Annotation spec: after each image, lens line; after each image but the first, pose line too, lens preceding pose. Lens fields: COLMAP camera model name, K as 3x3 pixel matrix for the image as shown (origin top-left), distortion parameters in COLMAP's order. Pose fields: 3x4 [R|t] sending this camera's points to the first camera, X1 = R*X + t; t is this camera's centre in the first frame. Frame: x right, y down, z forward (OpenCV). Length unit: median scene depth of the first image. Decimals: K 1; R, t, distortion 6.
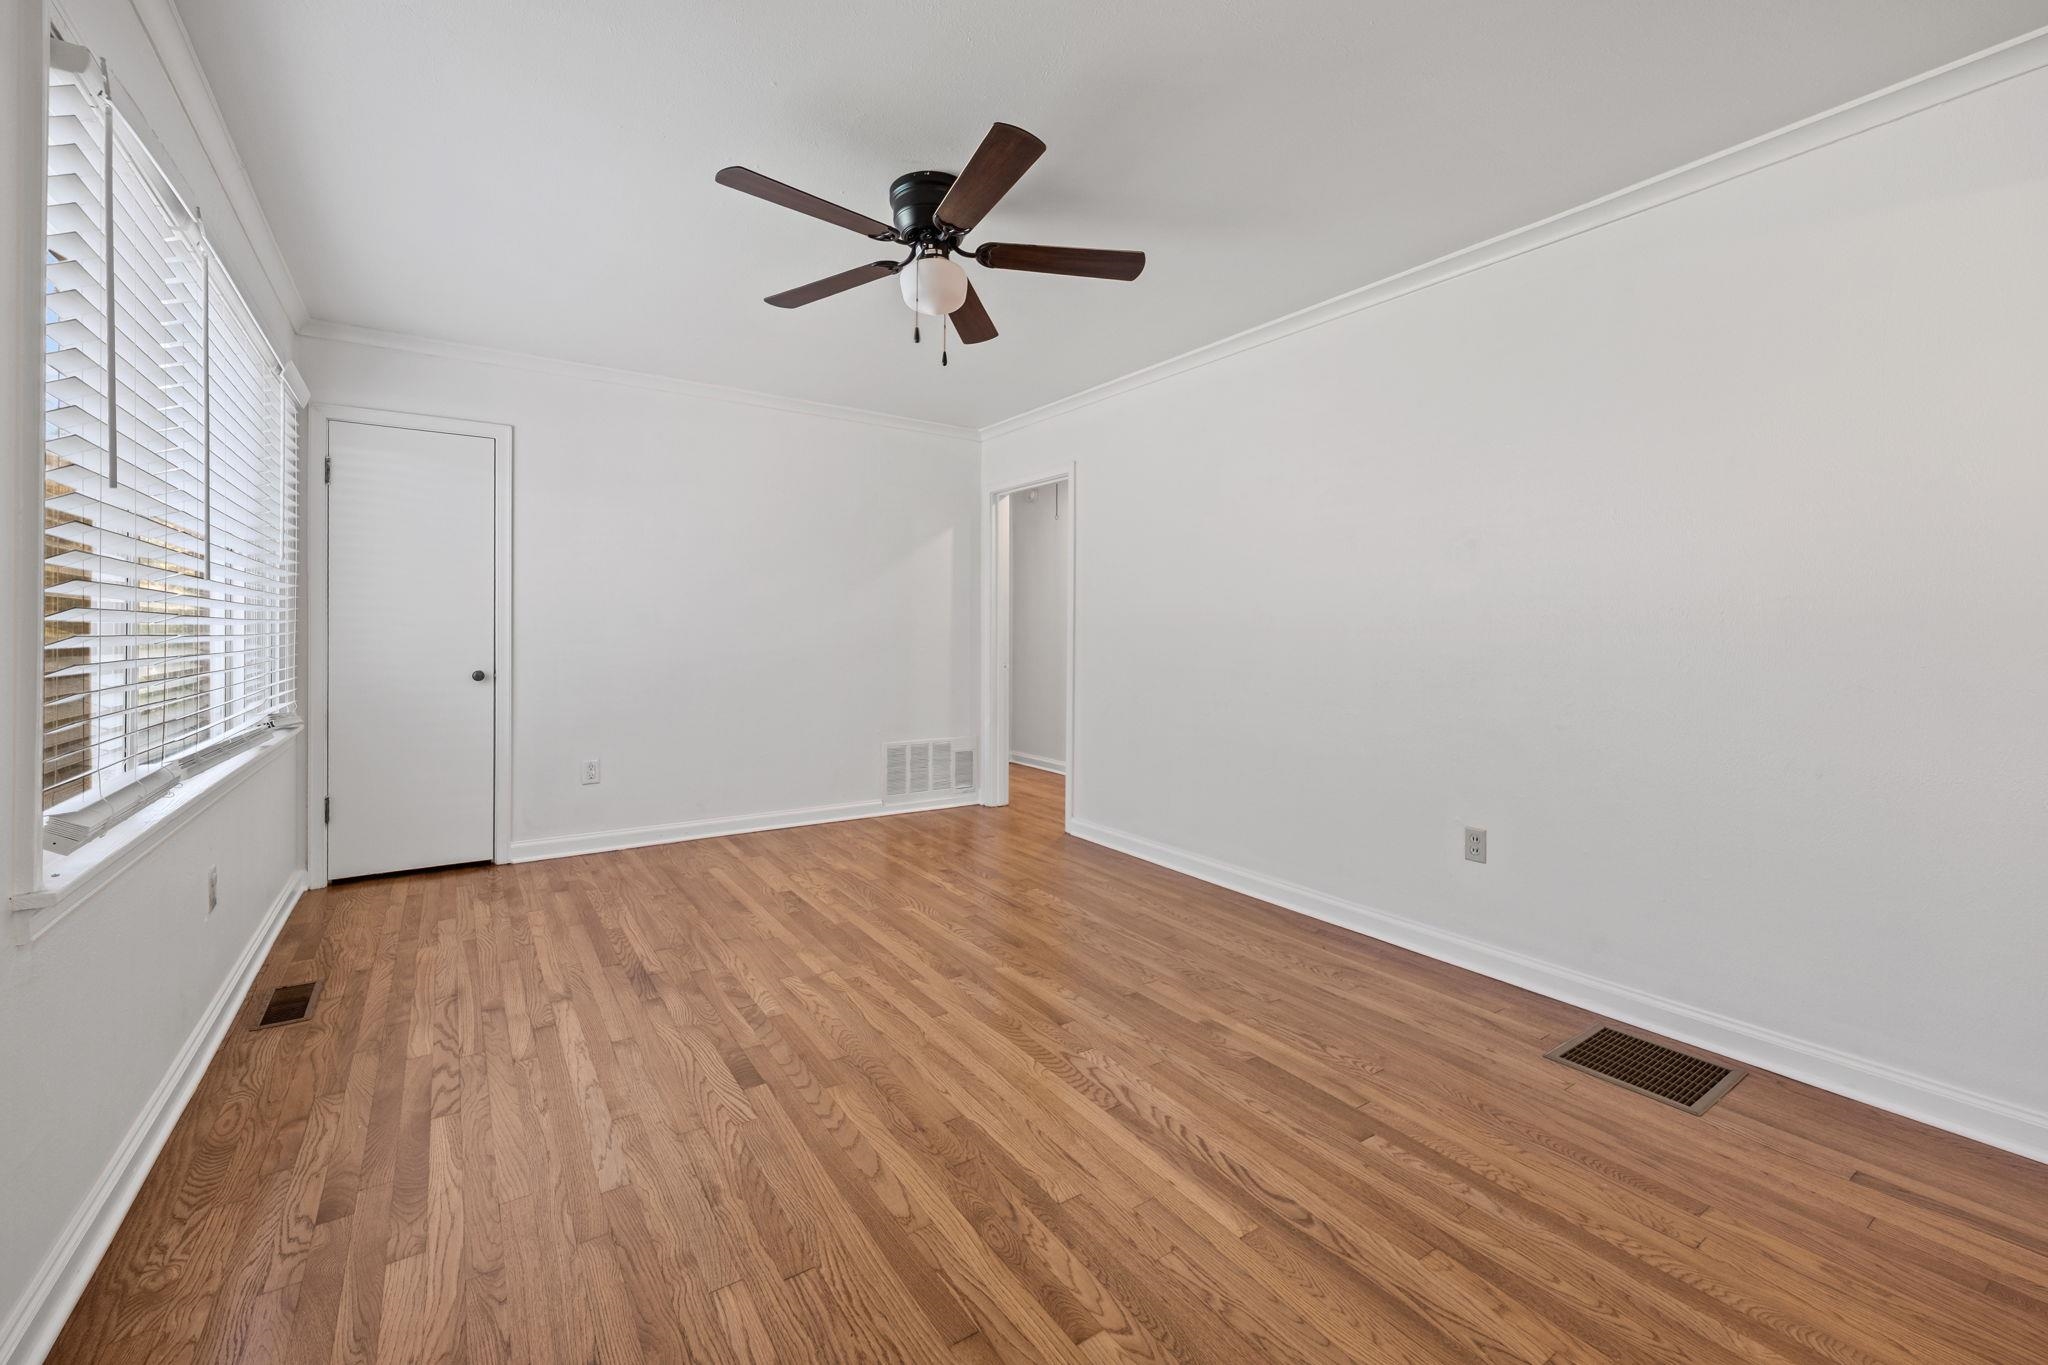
lens RADIAL K [[832.4, 0, 1023.5], [0, 832.4, 634.4], [0, 0, 1]] dist [0.037987, -0.017018]
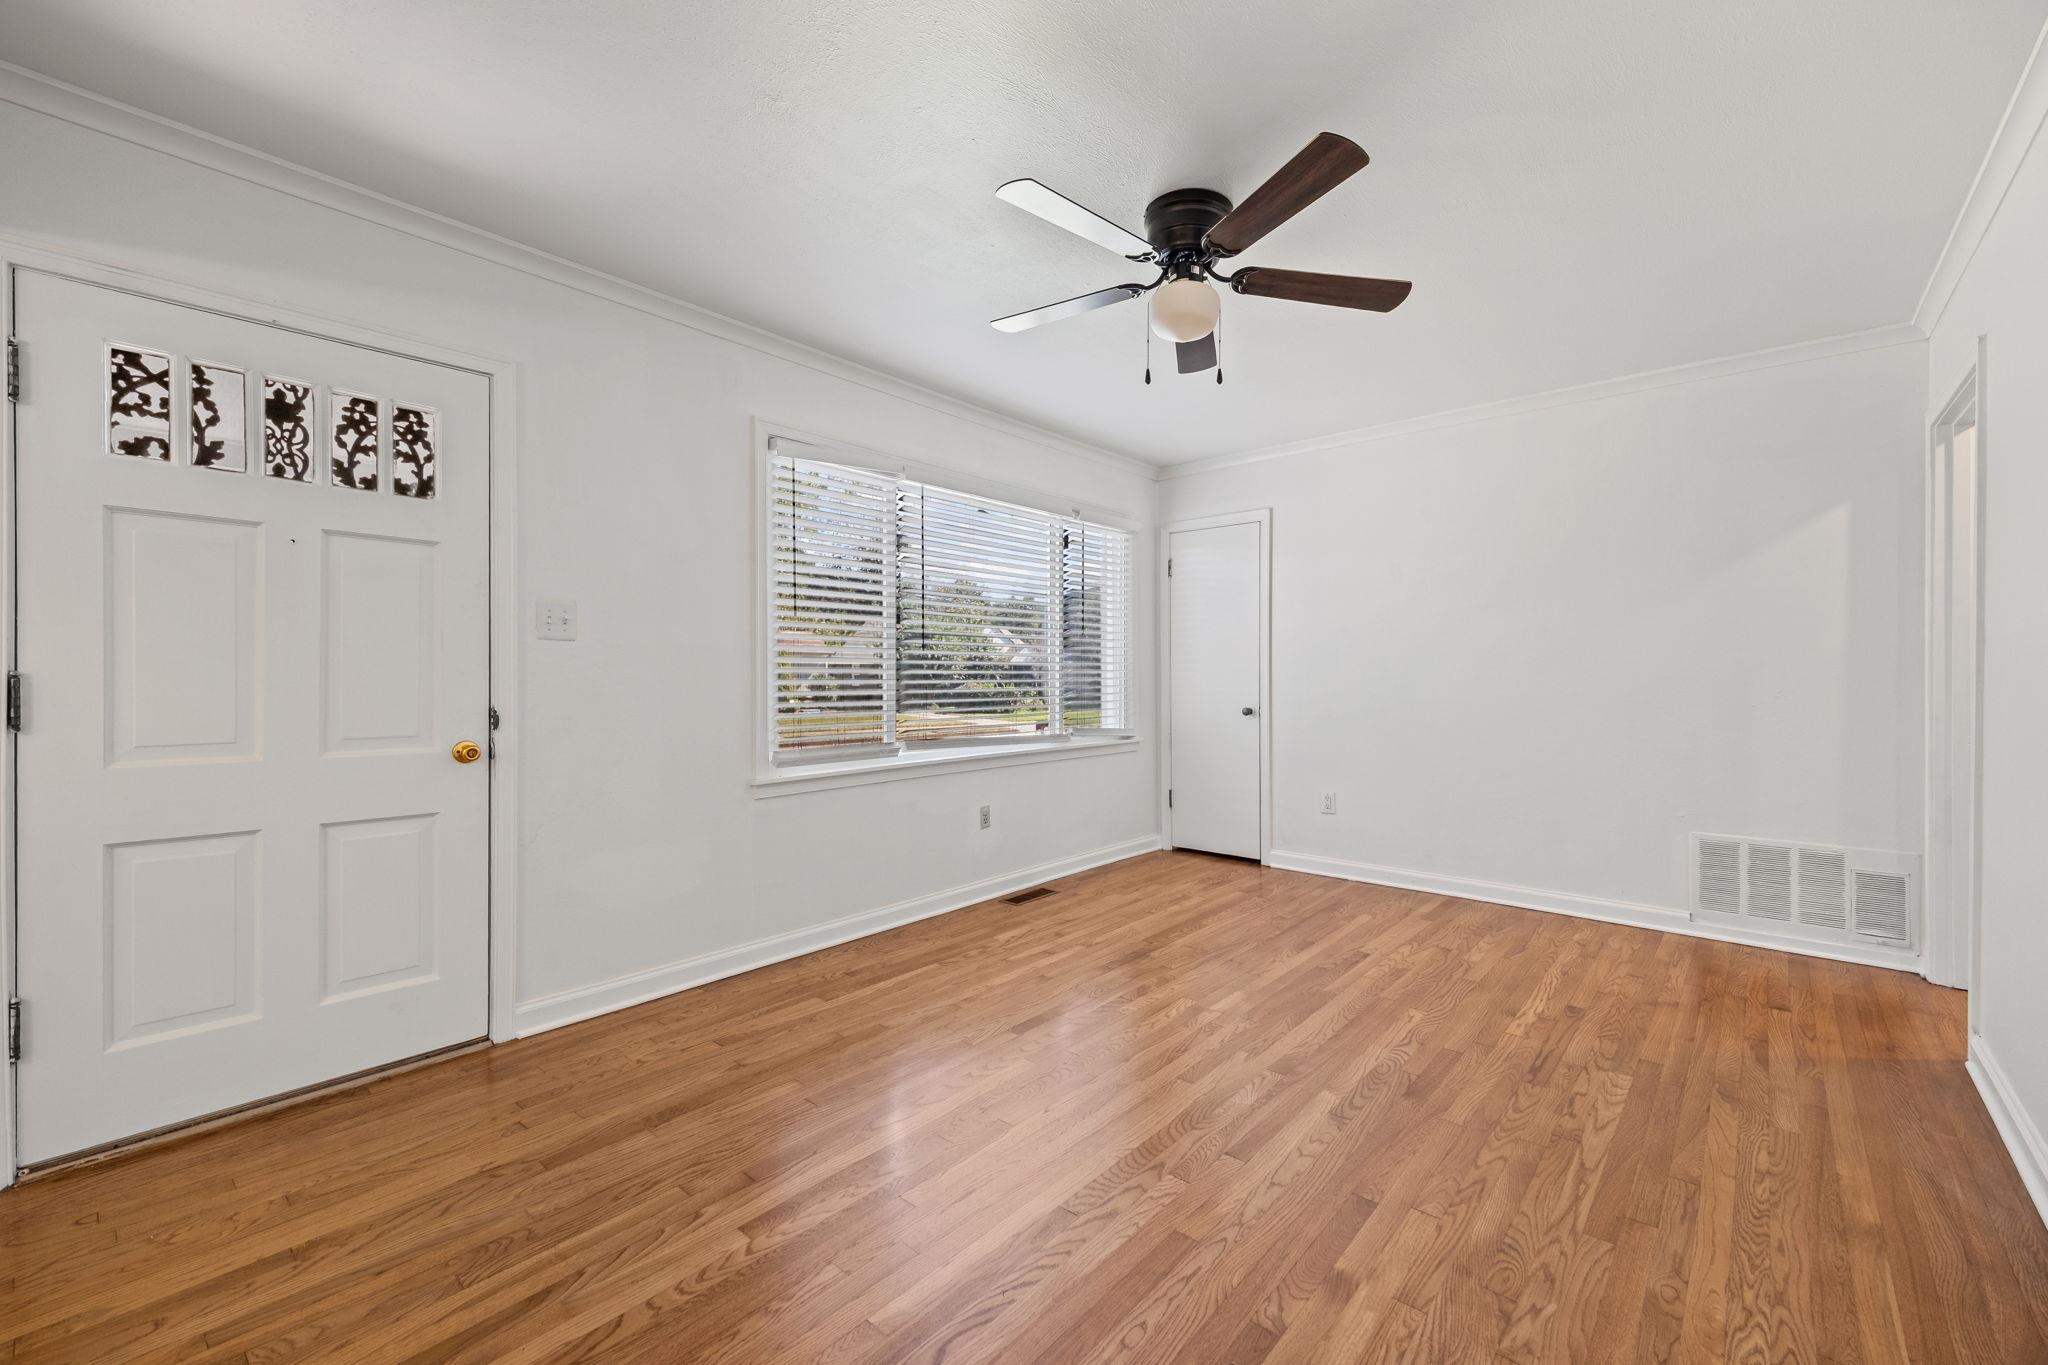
lens RADIAL K [[832.6, 0, 1045.2], [0, 832.6, 672.4], [0, 0, 1]] dist [0.012399, -0.000702]
pose [[0.275034, -0.007890, -0.961402, 0.653919], [-0.000064, 0.999966, -0.008225, 0.002218], [0.961435, 0.002324, 0.275024, 0.504165]]
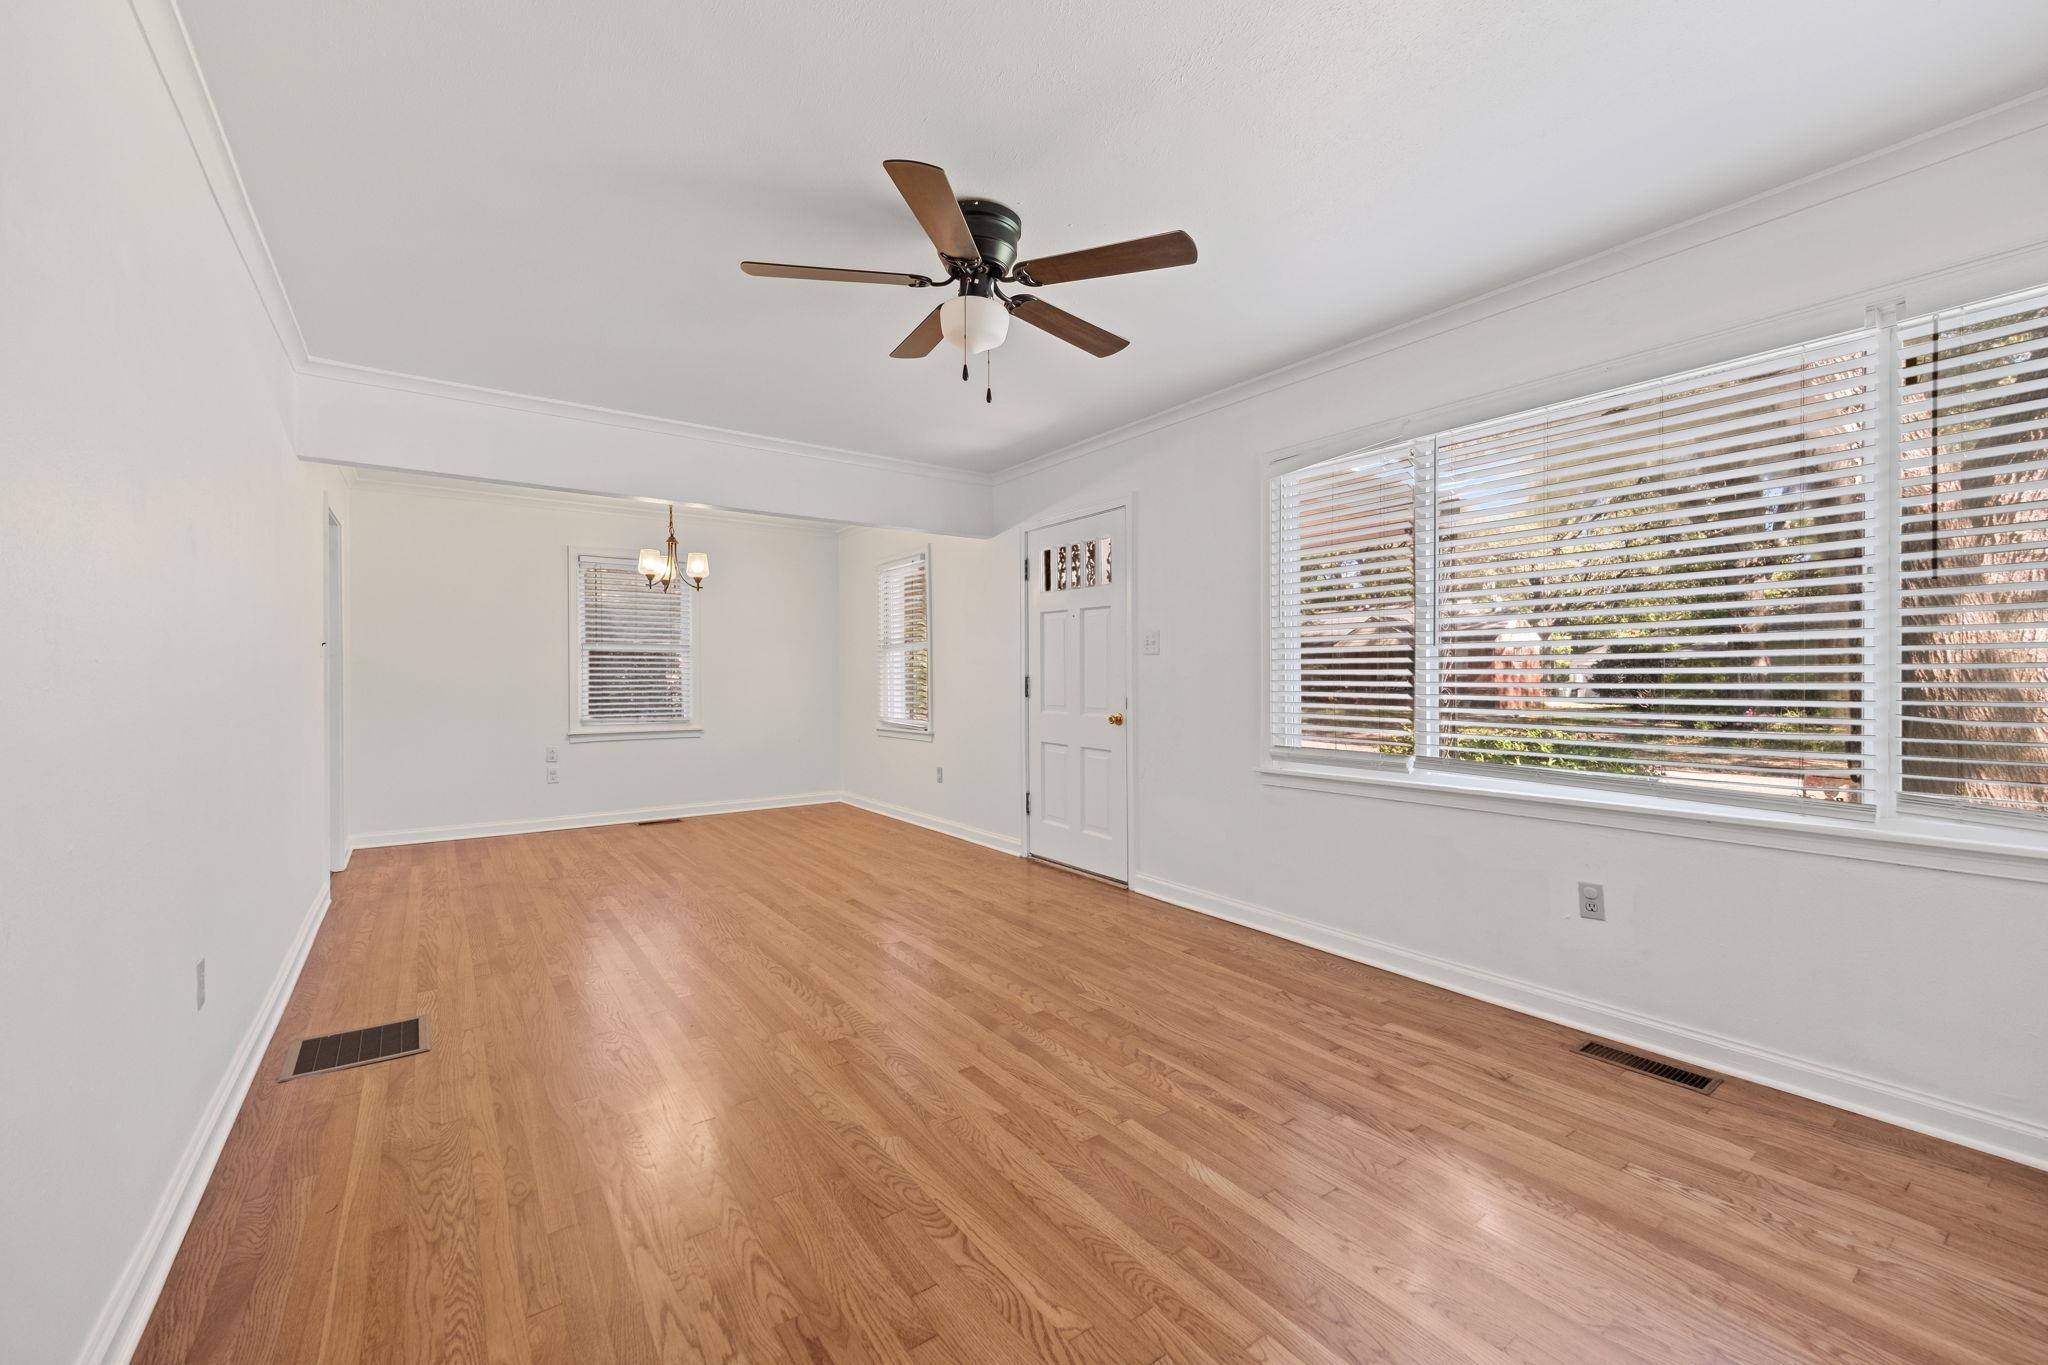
lens RADIAL K [[832.6, 0, 1045.2], [0, 832.6, 672.4], [0, 0, 1]] dist [0.012399, -0.000702]
pose [[-0.998899, -0.002051, -0.046874, -0.124425], [-0.001970, 0.999996, -0.001776, -0.007017], [0.046878, -0.001681, -0.998899, 1.694510]]
